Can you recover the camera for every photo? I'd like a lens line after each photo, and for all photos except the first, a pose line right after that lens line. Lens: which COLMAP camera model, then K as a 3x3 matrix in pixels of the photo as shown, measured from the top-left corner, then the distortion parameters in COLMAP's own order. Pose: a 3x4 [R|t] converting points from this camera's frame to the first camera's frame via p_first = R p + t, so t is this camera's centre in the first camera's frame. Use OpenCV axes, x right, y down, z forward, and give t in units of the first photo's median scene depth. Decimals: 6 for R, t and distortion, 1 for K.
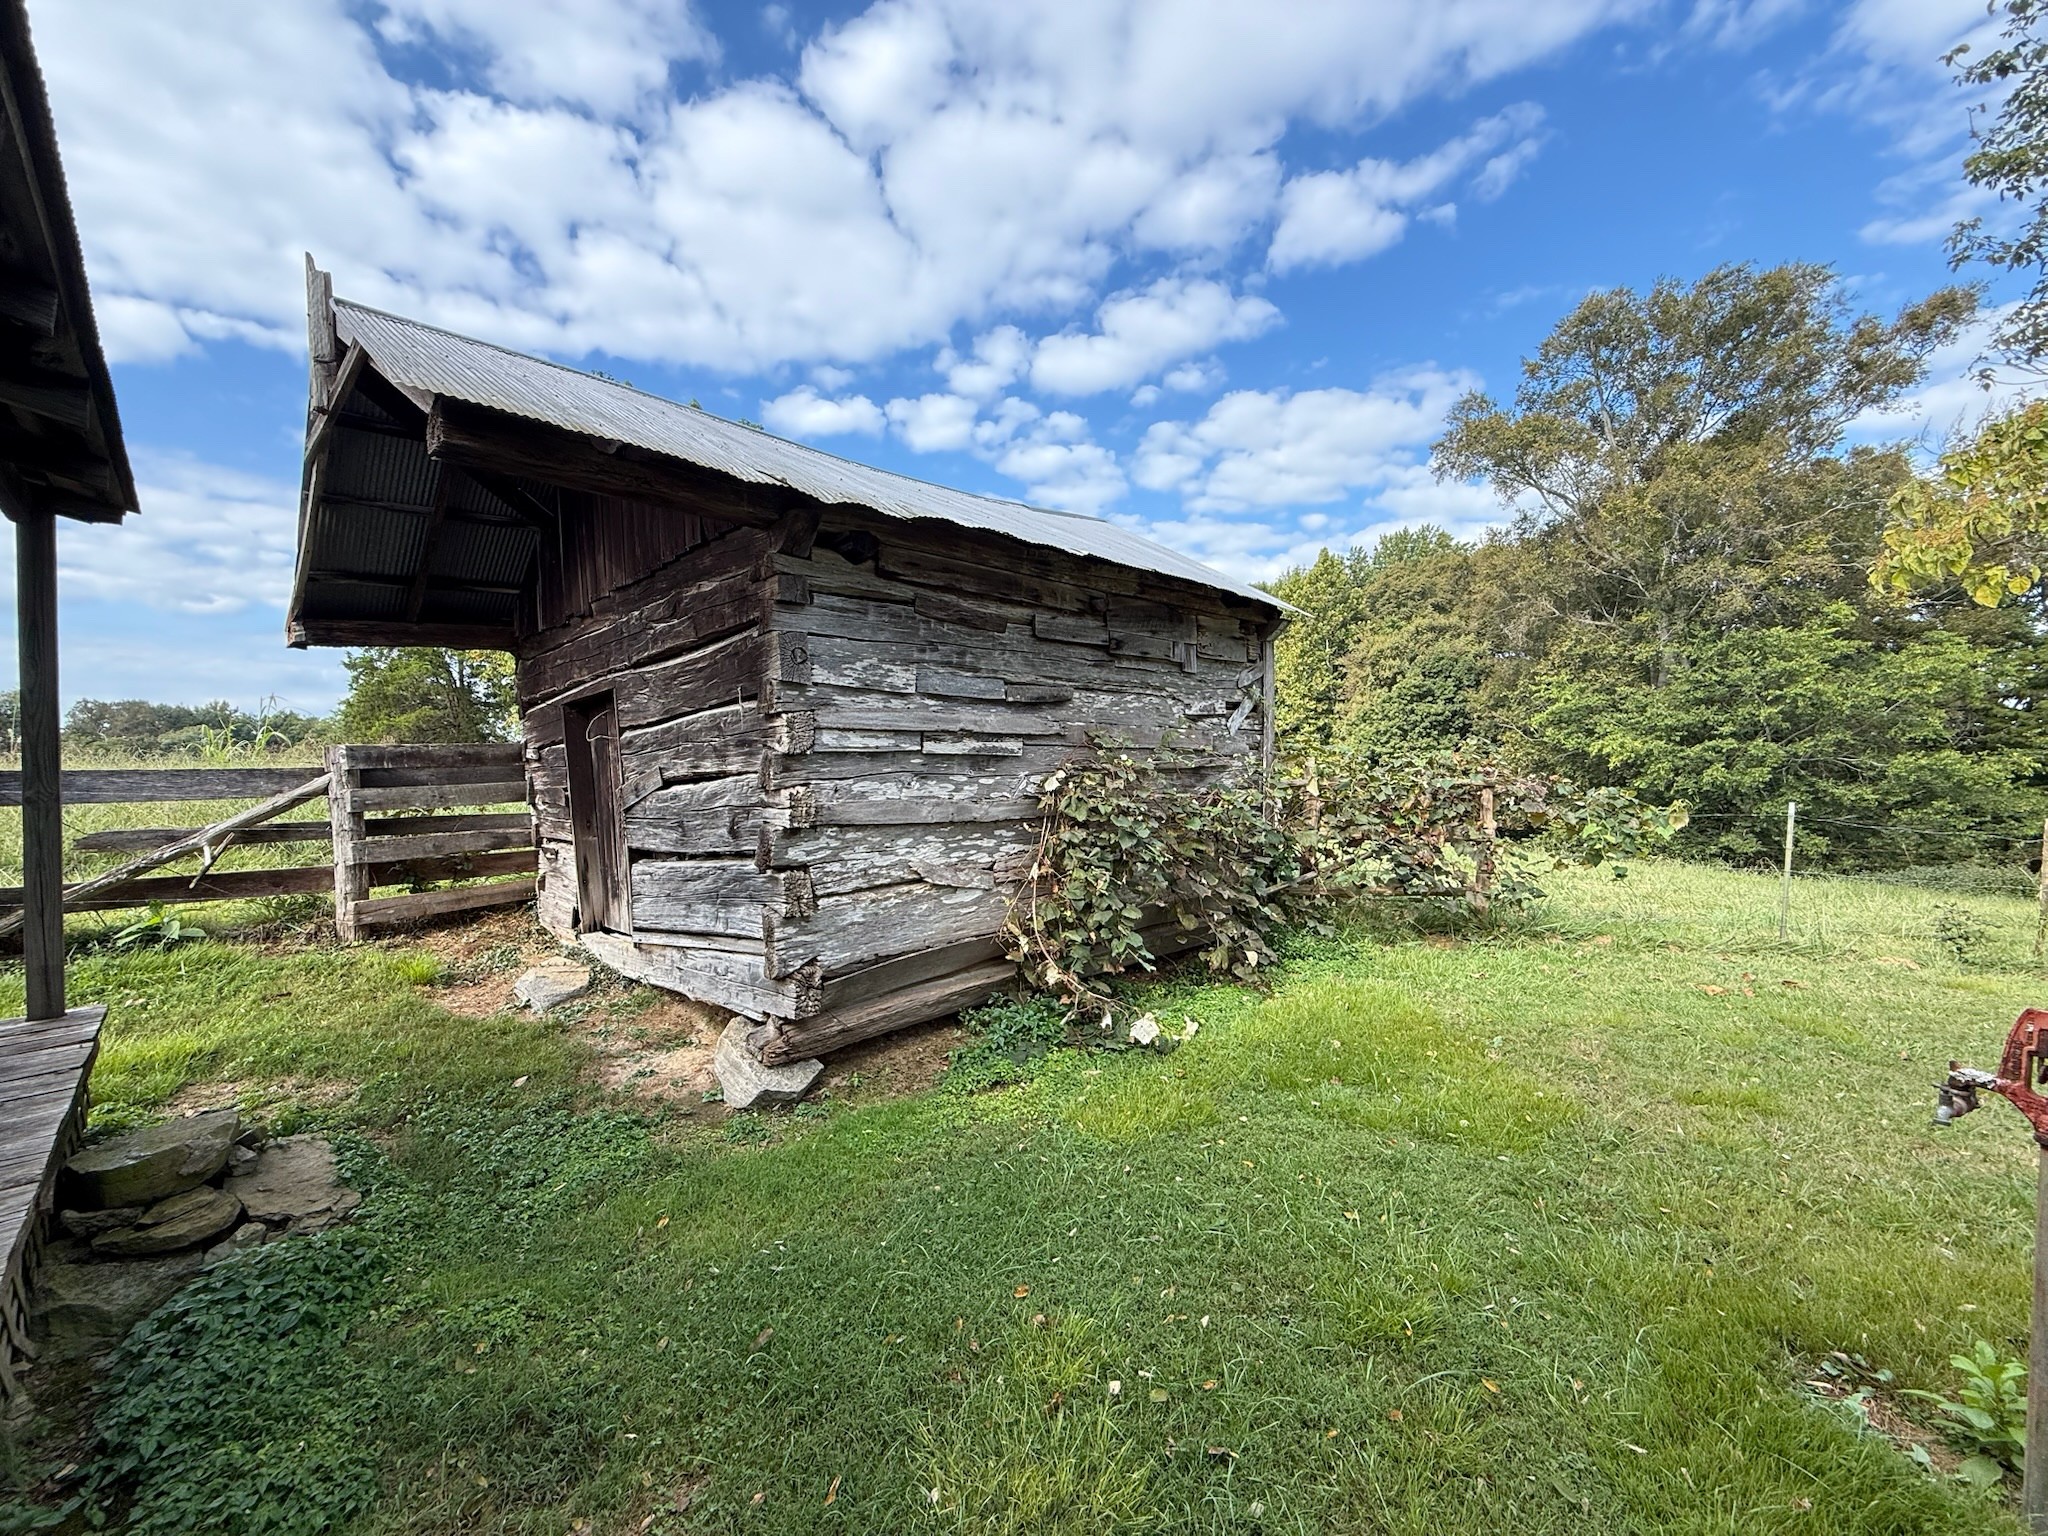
lens RADIAL K [[818.0, 0, 1018.0], [0, 818.0, 767.2], [0, 0, 1]] dist [0.001962, 0.000223]
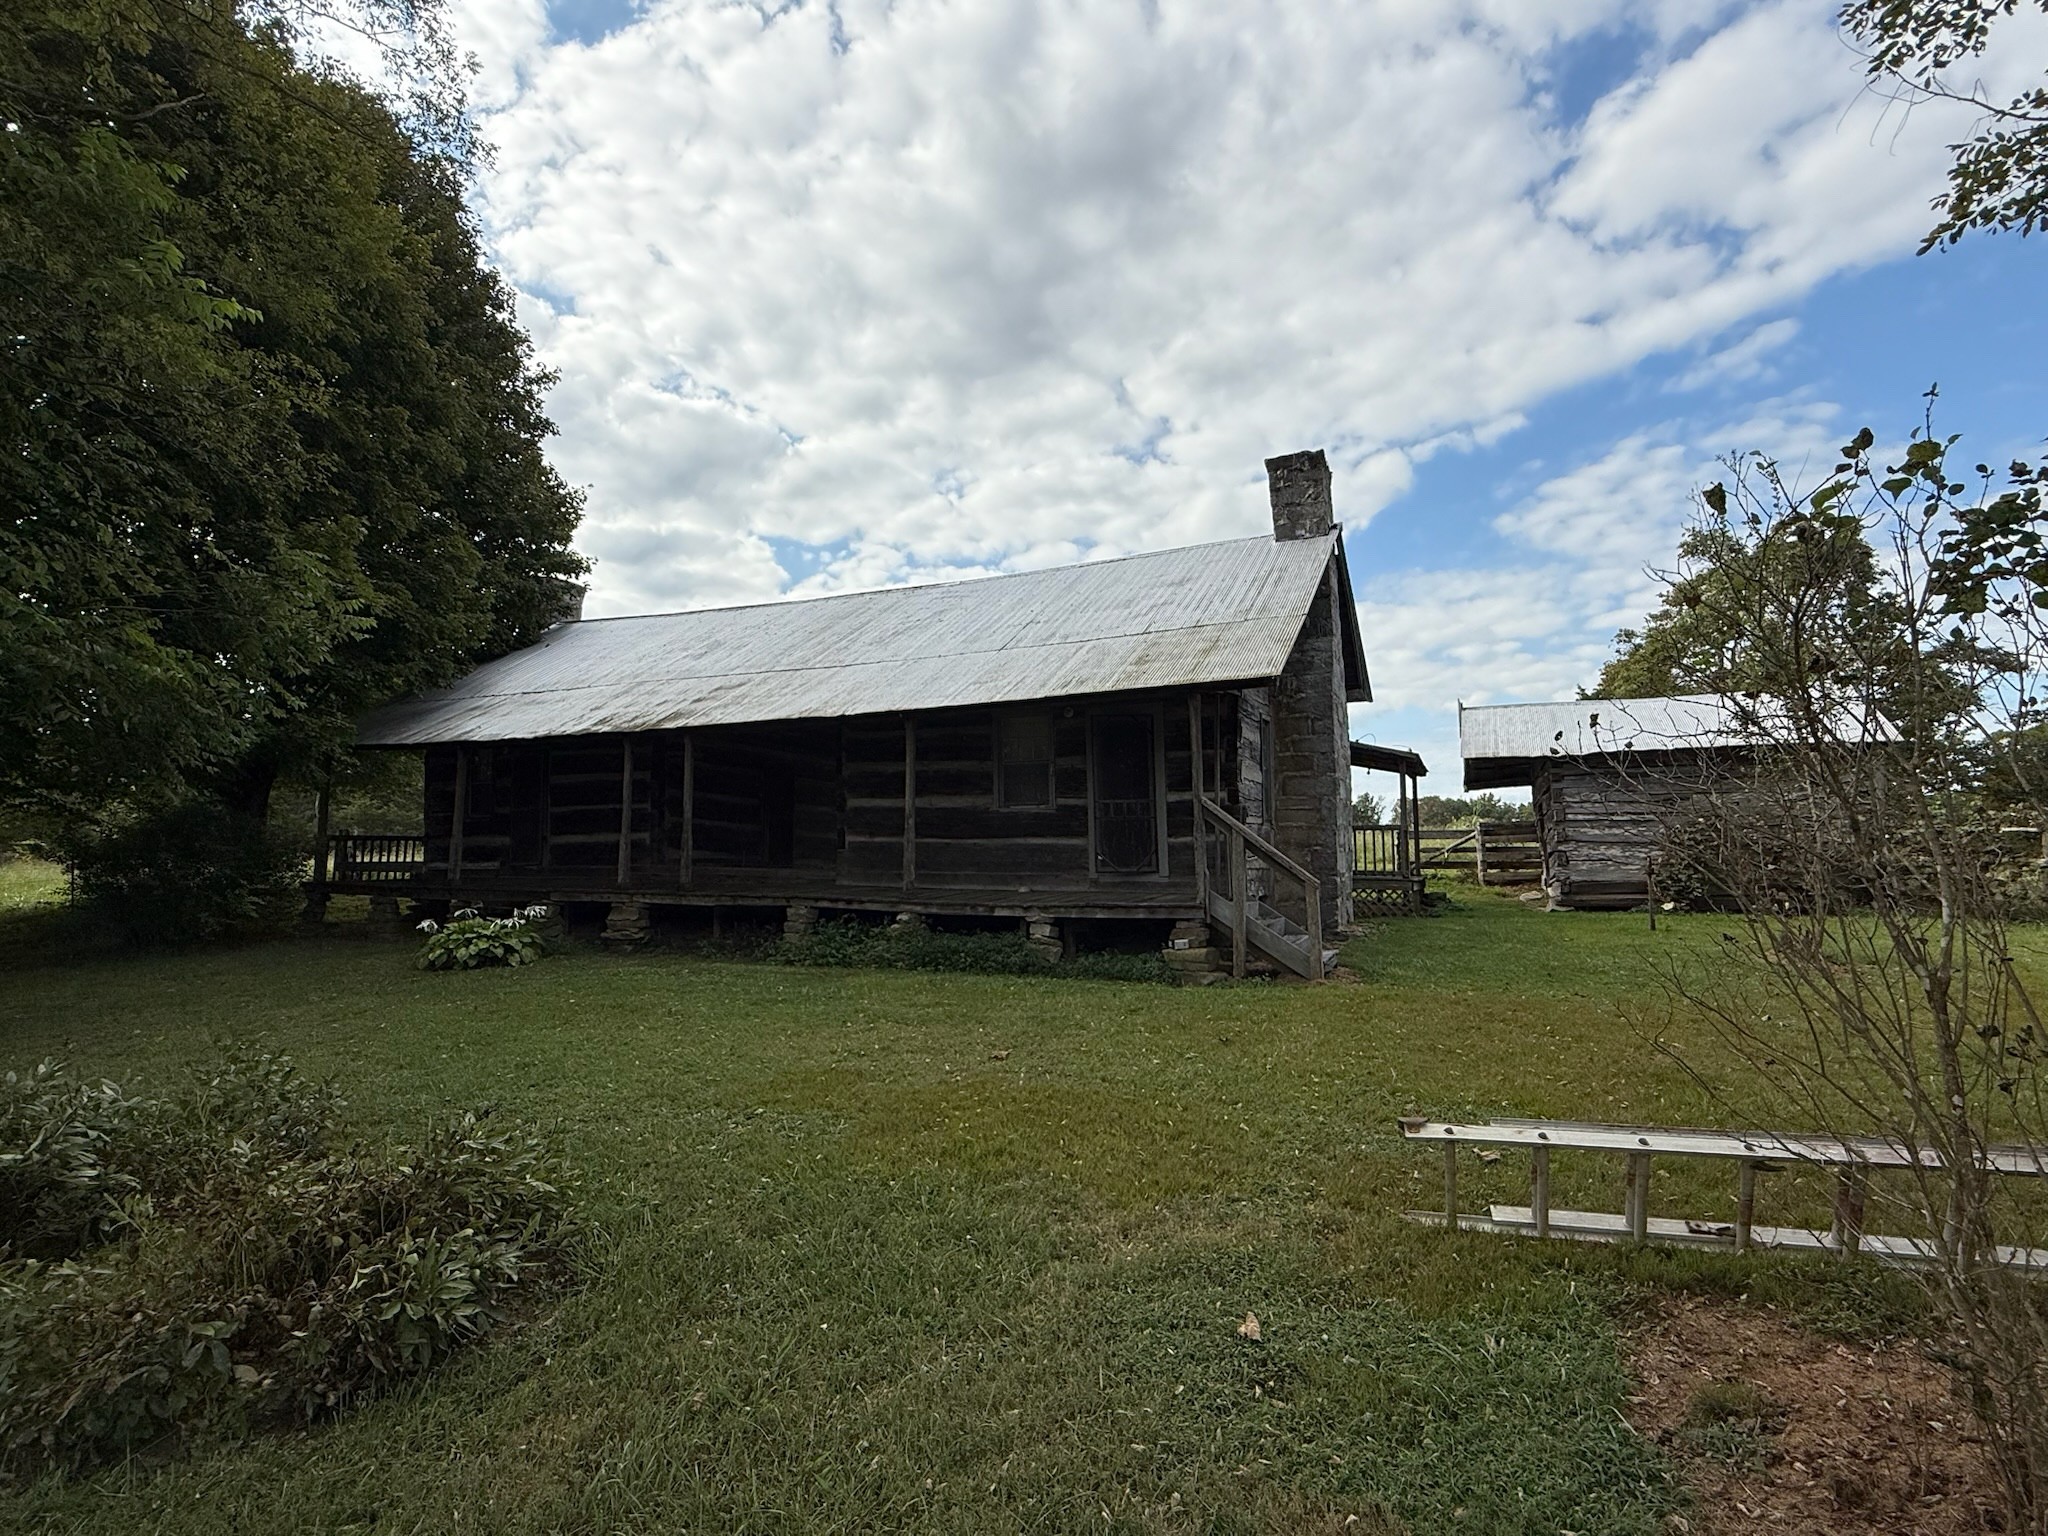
lens RADIAL K [[818.0, 0, 1018.0], [0, 818.0, 767.2], [0, 0, 1]] dist [0.001962, 0.000223]
pose [[0.247905, -0.087002, -0.964870, 1.998769], [-0.033685, 0.994583, -0.098336, 0.142010], [0.968198, 0.056880, 0.243632, -1.674277]]
